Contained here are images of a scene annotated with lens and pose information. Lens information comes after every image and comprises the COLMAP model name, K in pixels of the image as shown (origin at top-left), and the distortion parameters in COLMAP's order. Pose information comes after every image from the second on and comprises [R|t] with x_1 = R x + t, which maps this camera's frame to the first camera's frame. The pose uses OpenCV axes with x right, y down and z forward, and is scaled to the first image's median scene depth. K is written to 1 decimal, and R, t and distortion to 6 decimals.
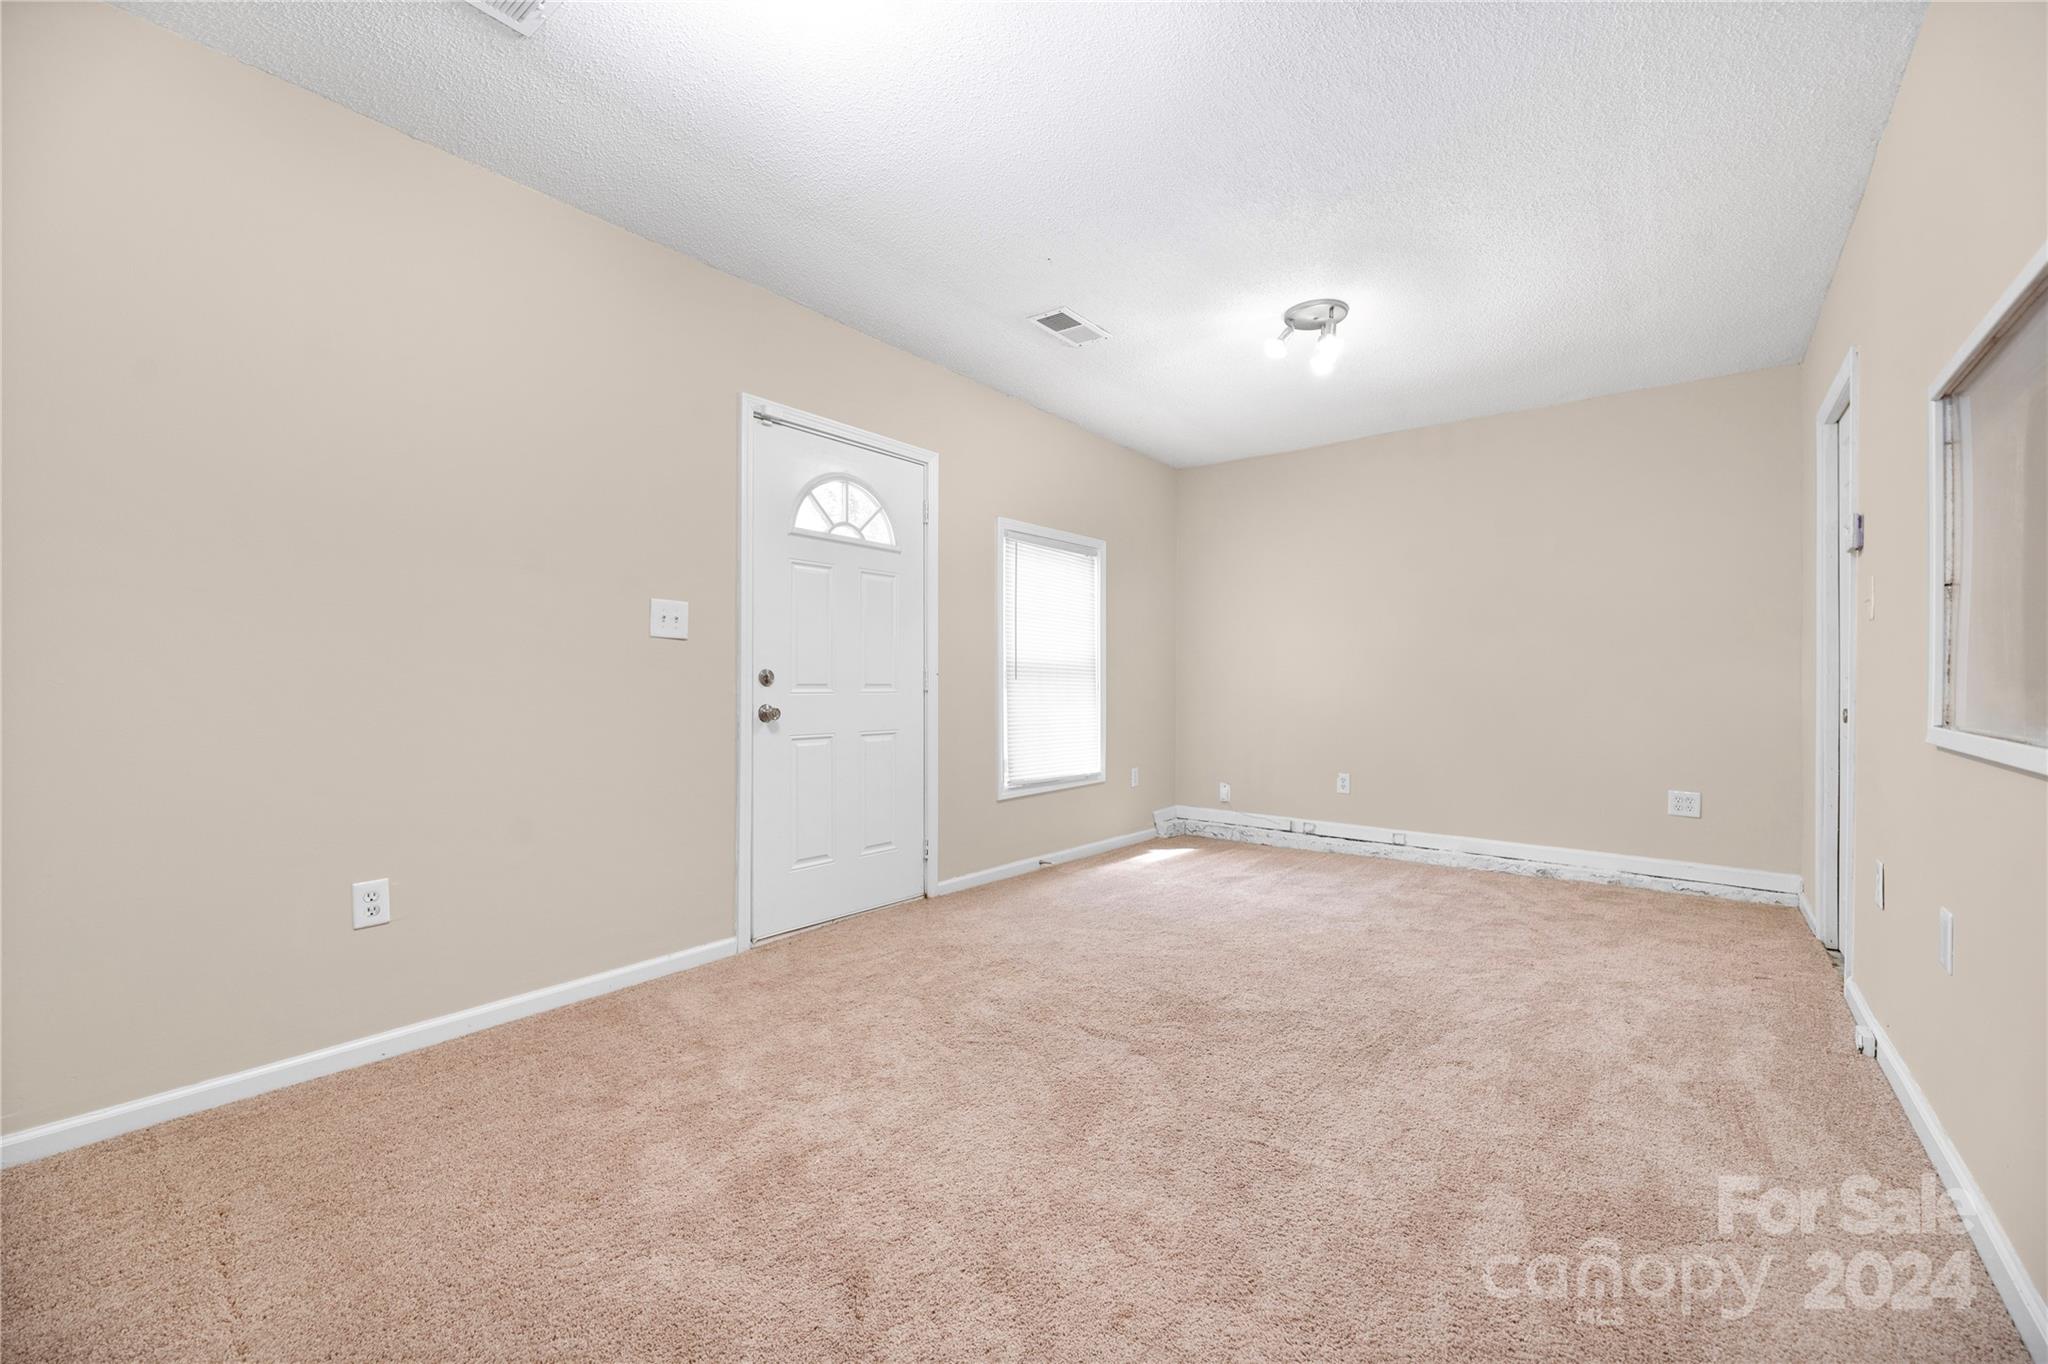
lens RADIAL K [[825.2, 0, 1035.6], [0, 825.2, 678.0], [0, 0, 1]] dist [-0.001621, 0.000951]
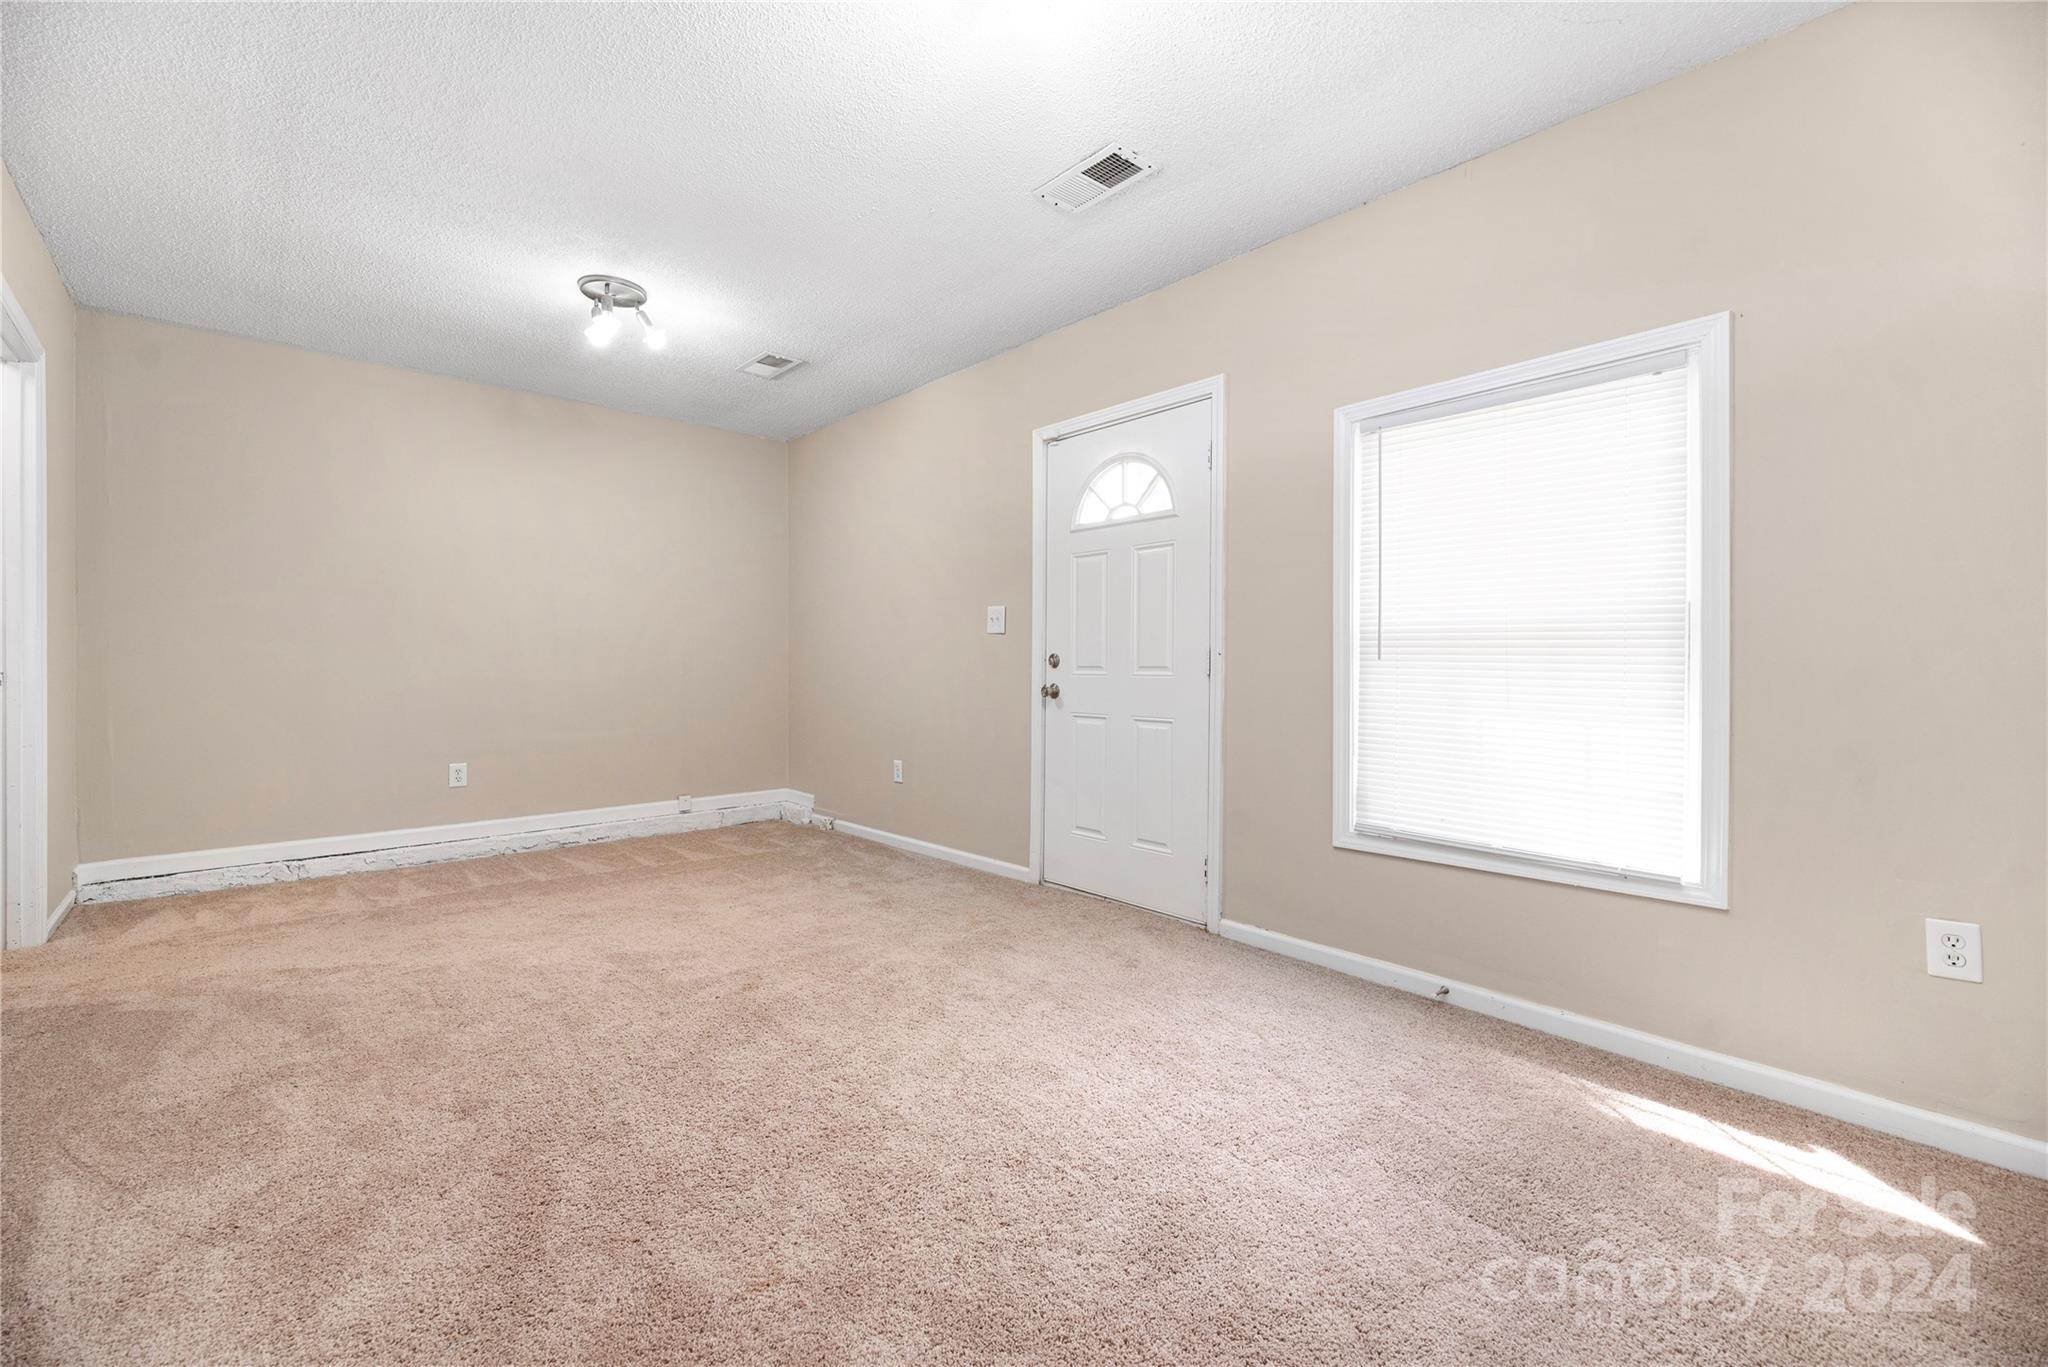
lens RADIAL K [[825.2, 0, 1023.9], [0, 825.2, 678.8], [0, 0, 1]] dist [-0.001621, 0.000951]
pose [[-0.153444, 0.003524, -0.988151, 0.701760], [-0.006392, 0.999969, 0.004559, 0.016884], [0.988137, 0.007015, -0.153417, 0.949274]]
